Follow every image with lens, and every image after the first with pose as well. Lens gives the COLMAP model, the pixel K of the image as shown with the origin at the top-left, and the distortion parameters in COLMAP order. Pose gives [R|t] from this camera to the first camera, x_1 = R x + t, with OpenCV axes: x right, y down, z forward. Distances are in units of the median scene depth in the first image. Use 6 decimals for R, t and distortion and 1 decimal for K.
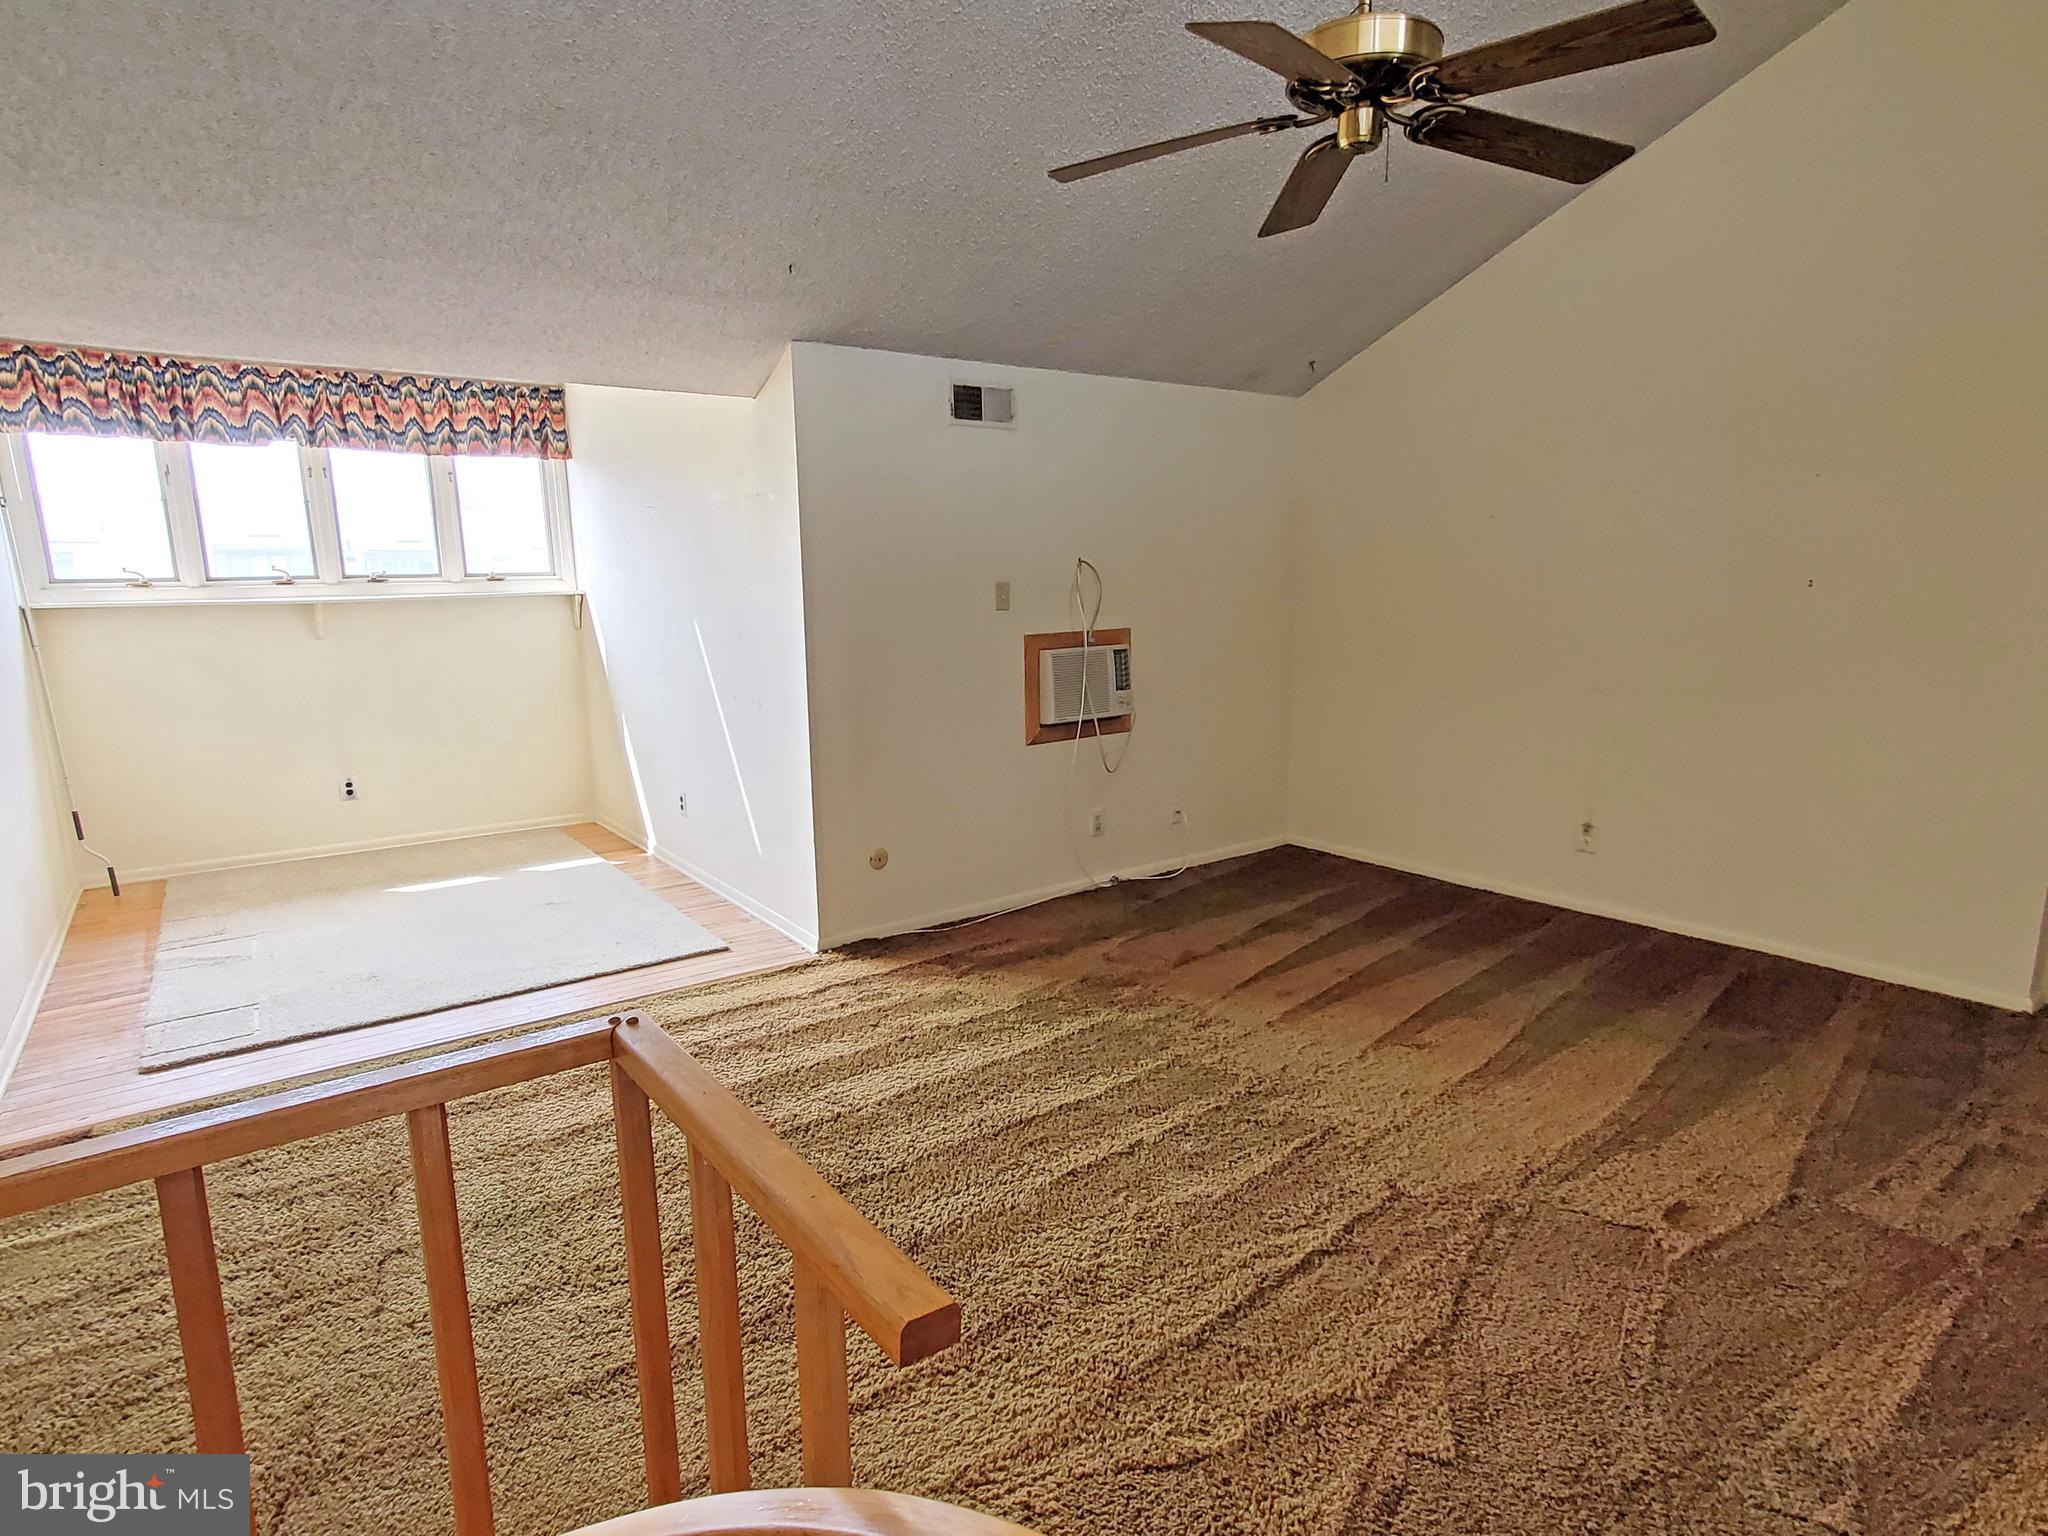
lens RADIAL K [[1078.0, 0, 1024.0], [0, 1078.0, 768.0], [0, 0, 1]] dist [0.001681, 0.000254]
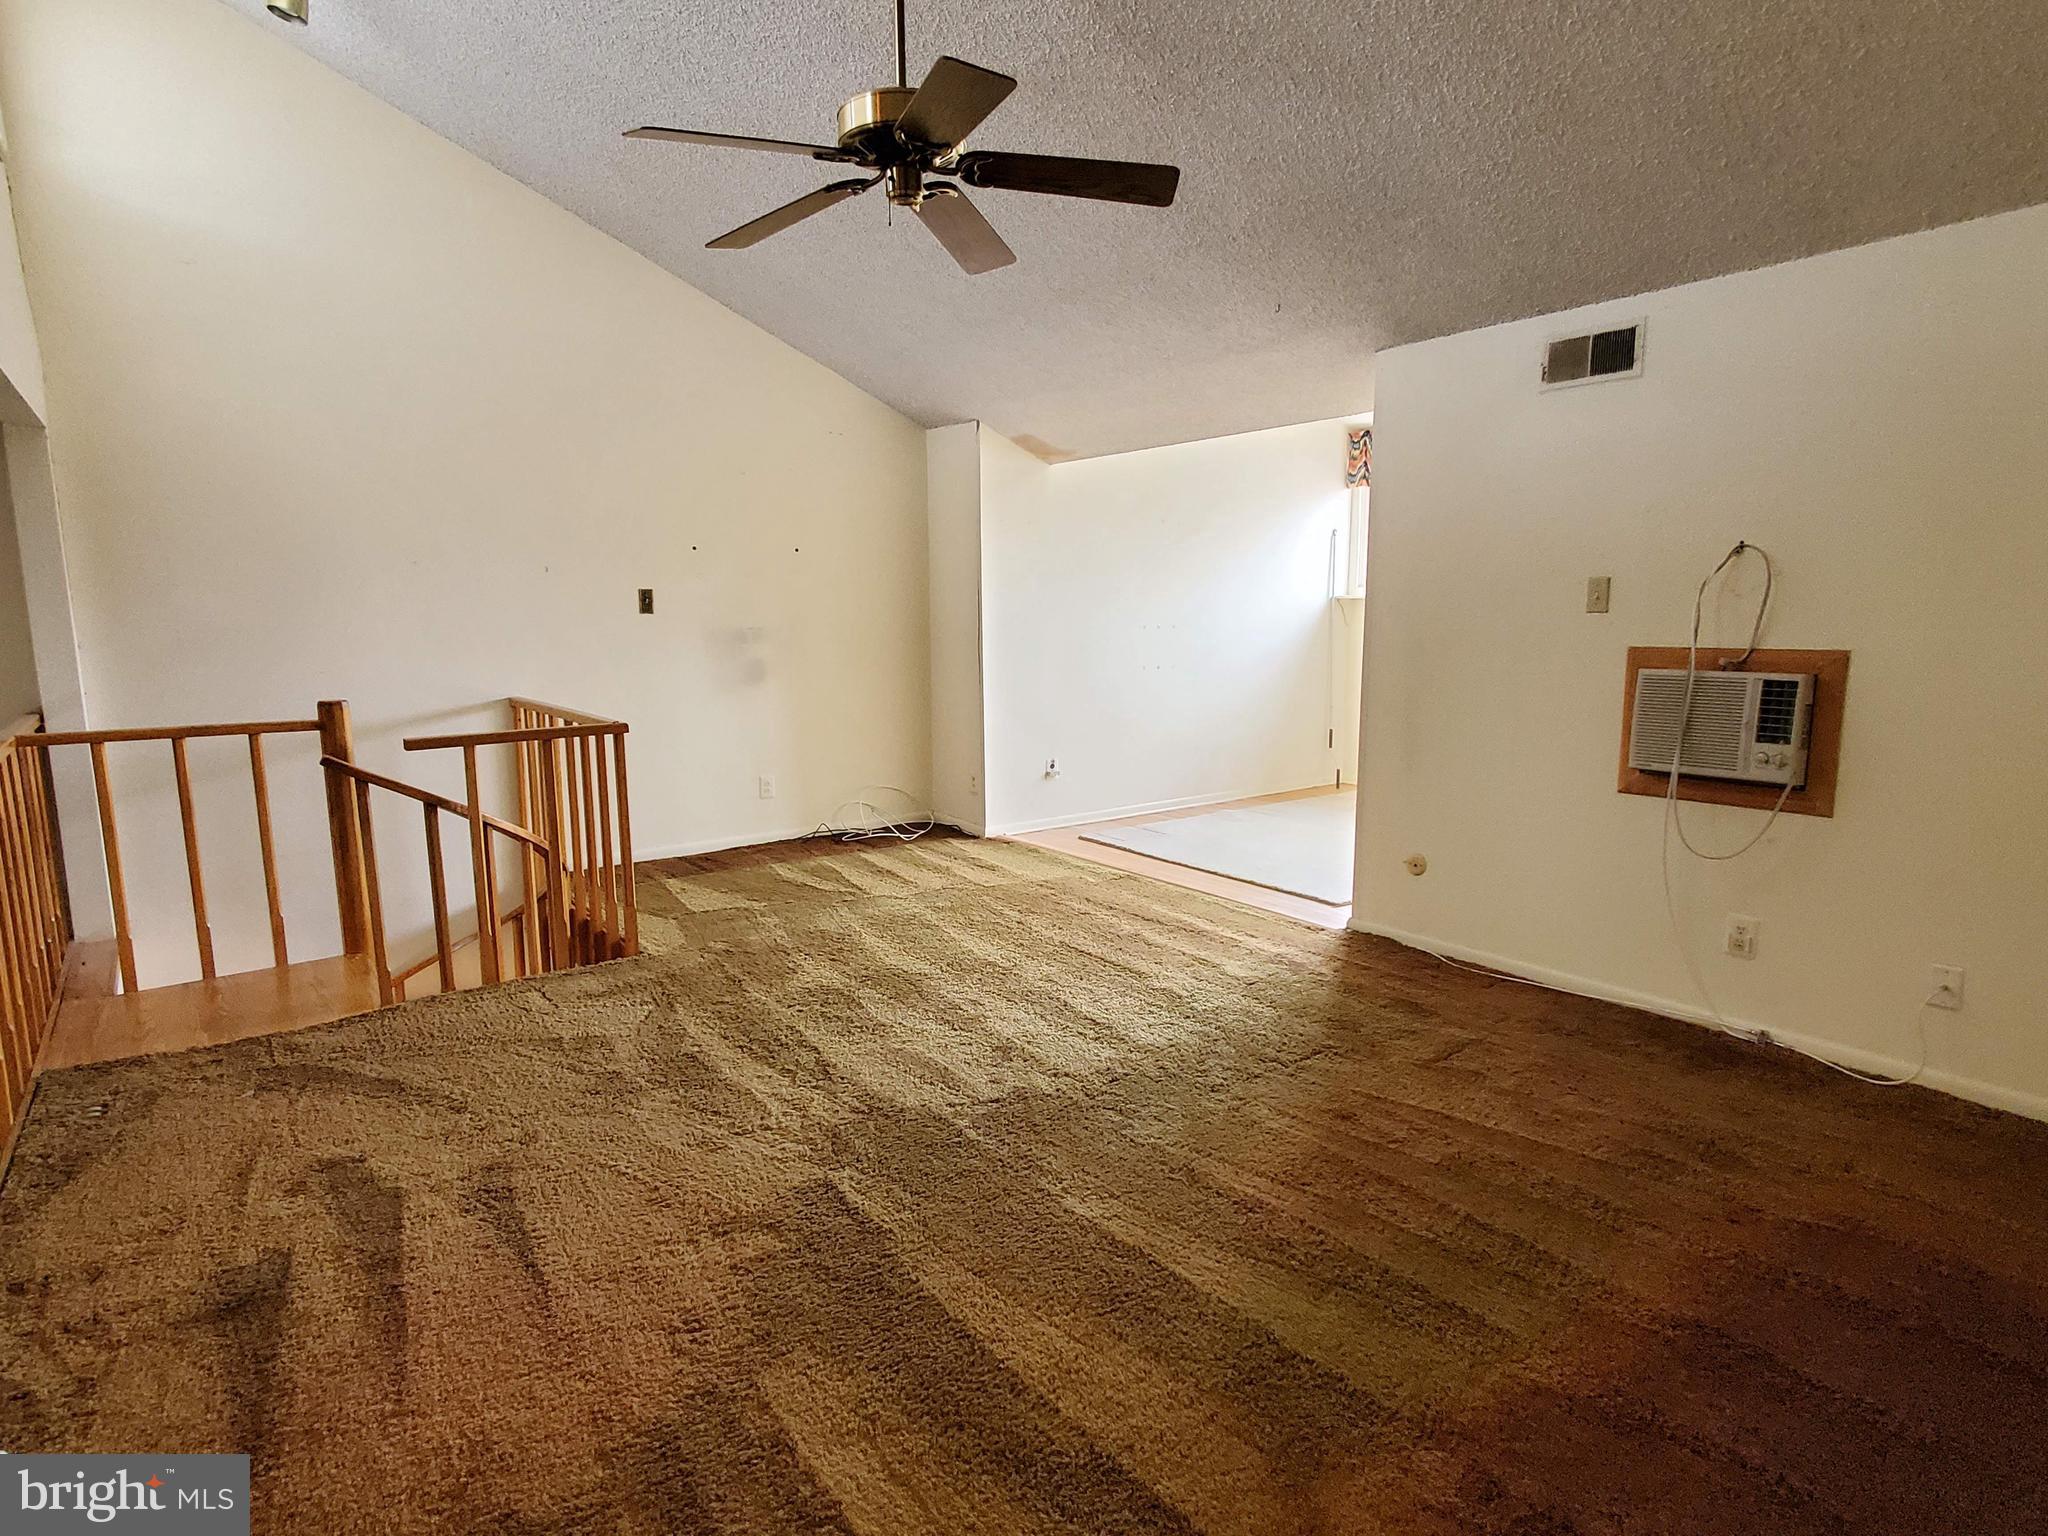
lens RADIAL K [[1078.0, 0, 1024.0], [0, 1078.0, 768.0], [0, 0, 1]] dist [0.001681, 0.000254]
pose [[0.068202, 0.168651, -0.983314, 0.721658], [-0.183368, 0.970937, 0.153810, -0.077502], [0.980676, 0.169818, 0.097145, 0.510318]]
